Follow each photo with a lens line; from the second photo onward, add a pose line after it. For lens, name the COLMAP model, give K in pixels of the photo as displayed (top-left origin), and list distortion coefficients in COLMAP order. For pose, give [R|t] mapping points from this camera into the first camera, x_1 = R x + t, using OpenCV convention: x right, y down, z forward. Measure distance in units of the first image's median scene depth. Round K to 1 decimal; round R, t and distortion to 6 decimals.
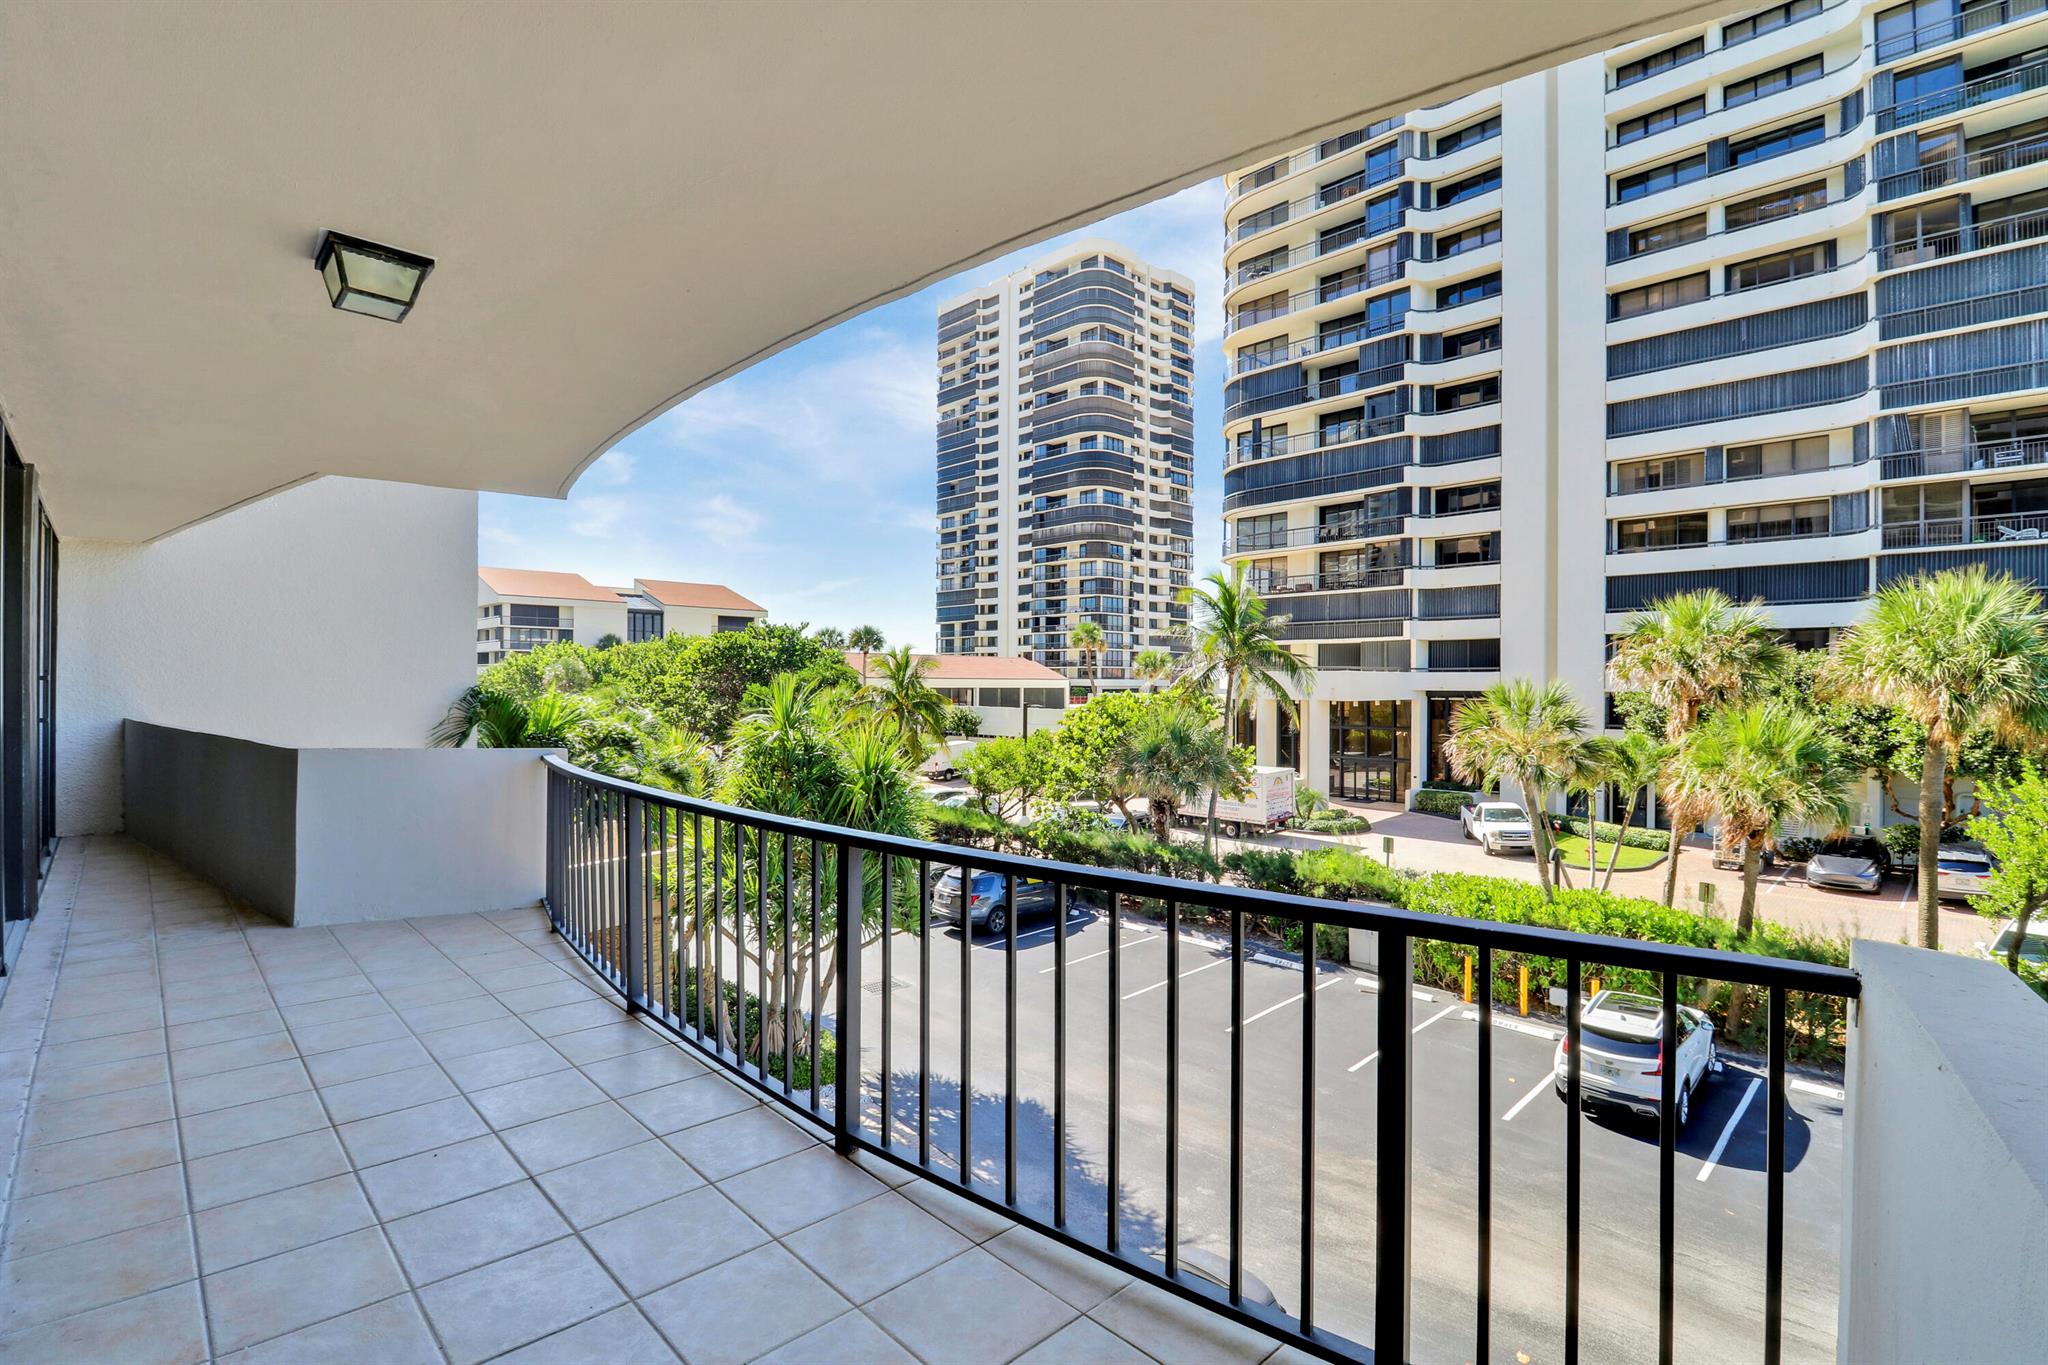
lens RADIAL K [[956.7, 0, 1024.4], [0, 956.7, 683.3], [0, 0, 1]] dist [0.000376, -0.010364]
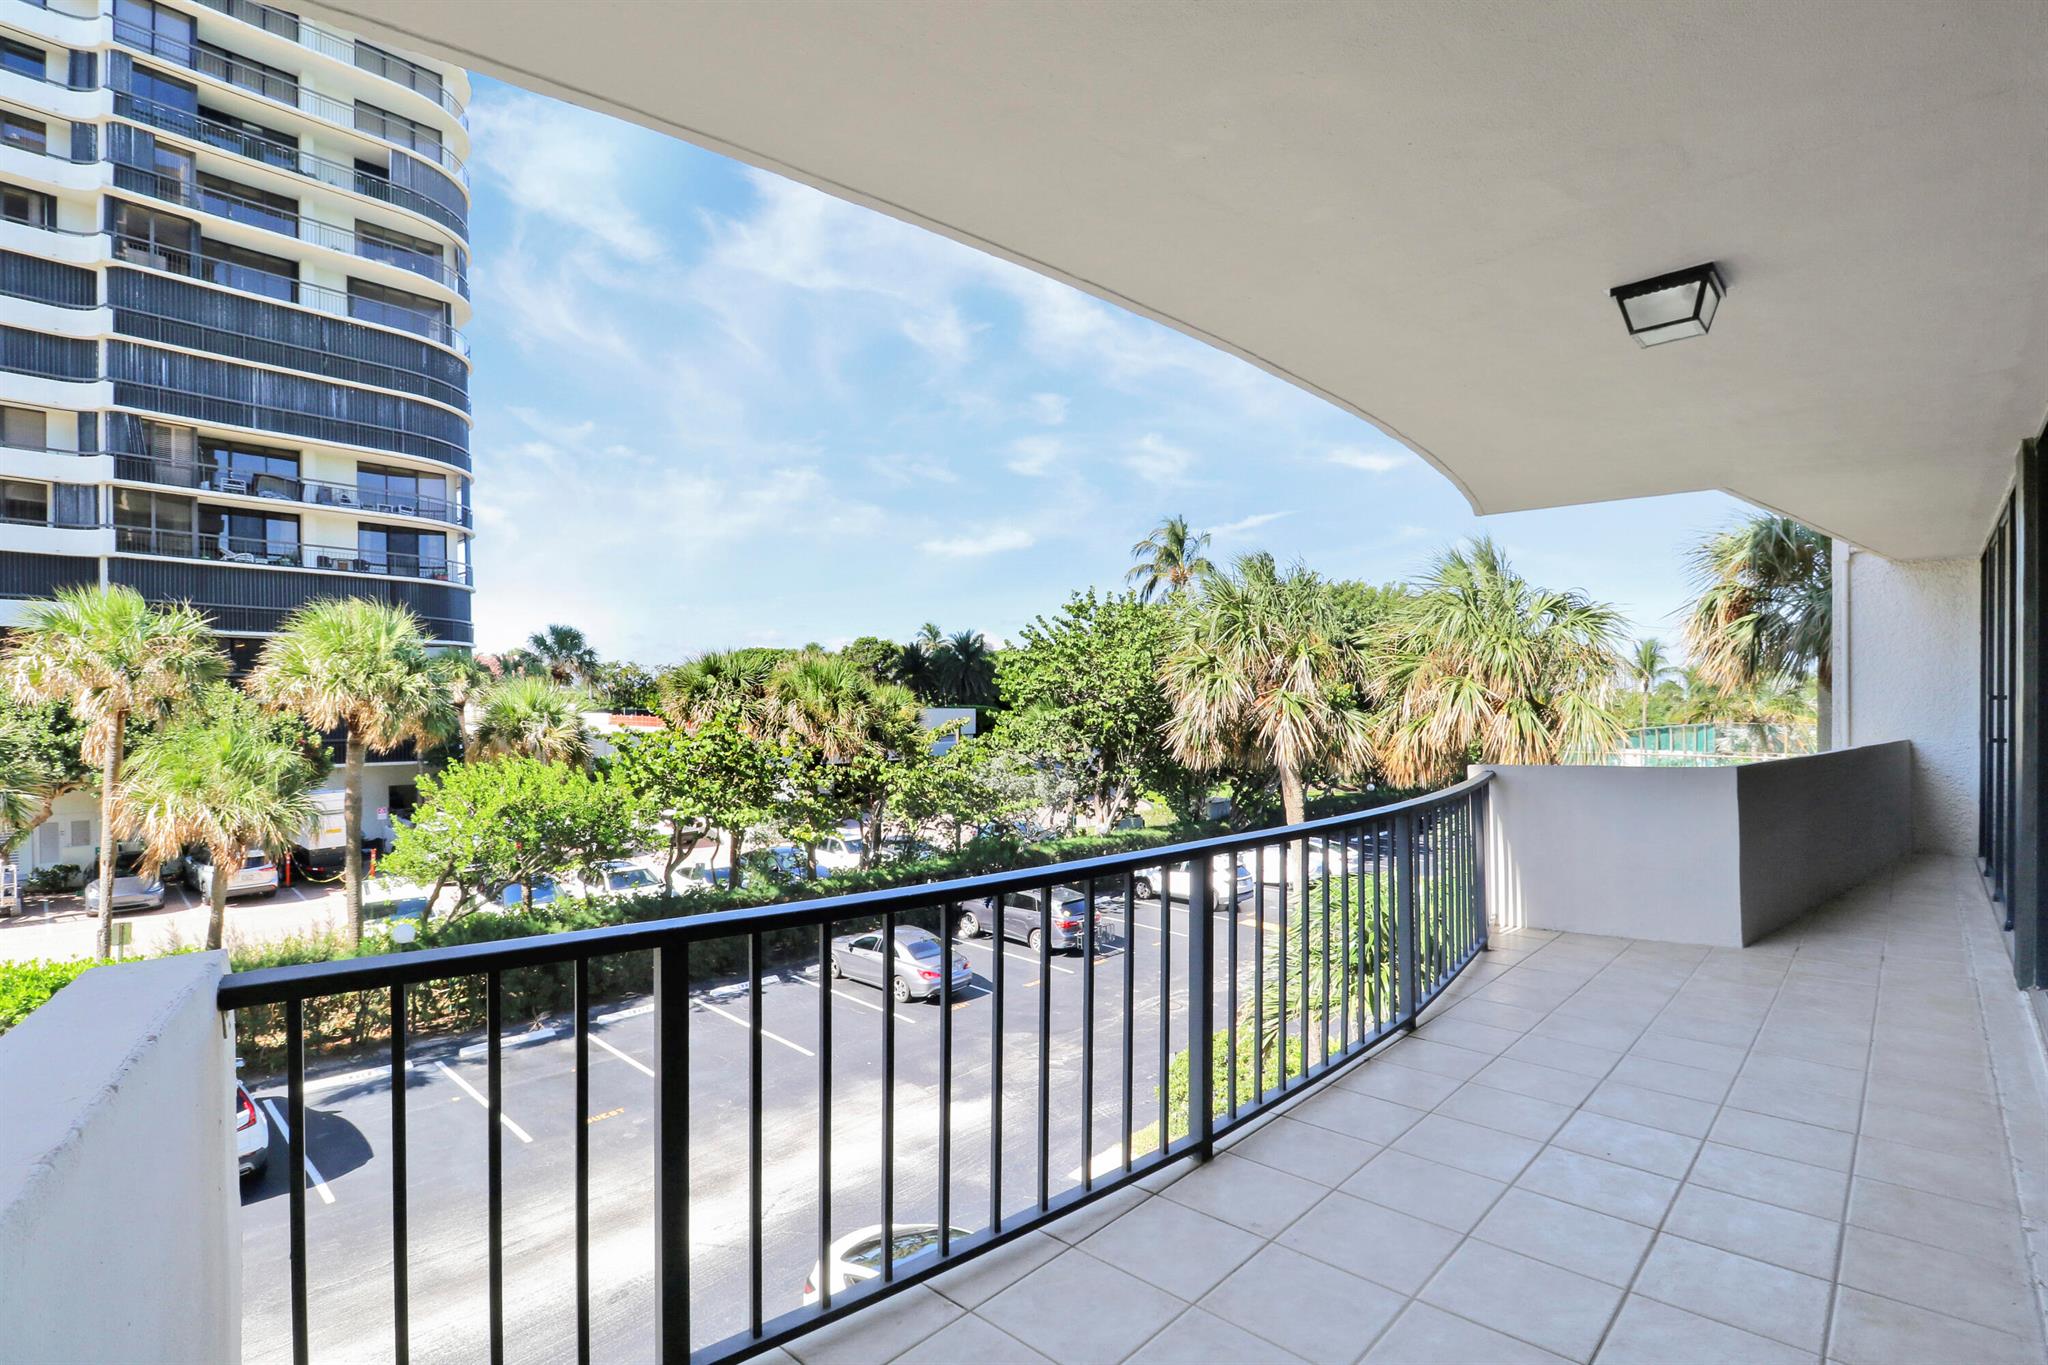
lens RADIAL K [[994.2, 0, 1030.6], [0, 994.2, 692.3], [0, 0, 1]] dist [-0.012459, -0.000844]
pose [[-0.077198, 0.005338, 0.997001, -0.150969], [-0.007755, 0.999952, -0.005955, -0.000339], [-0.996986, -0.008191, -0.077153, 0.157812]]
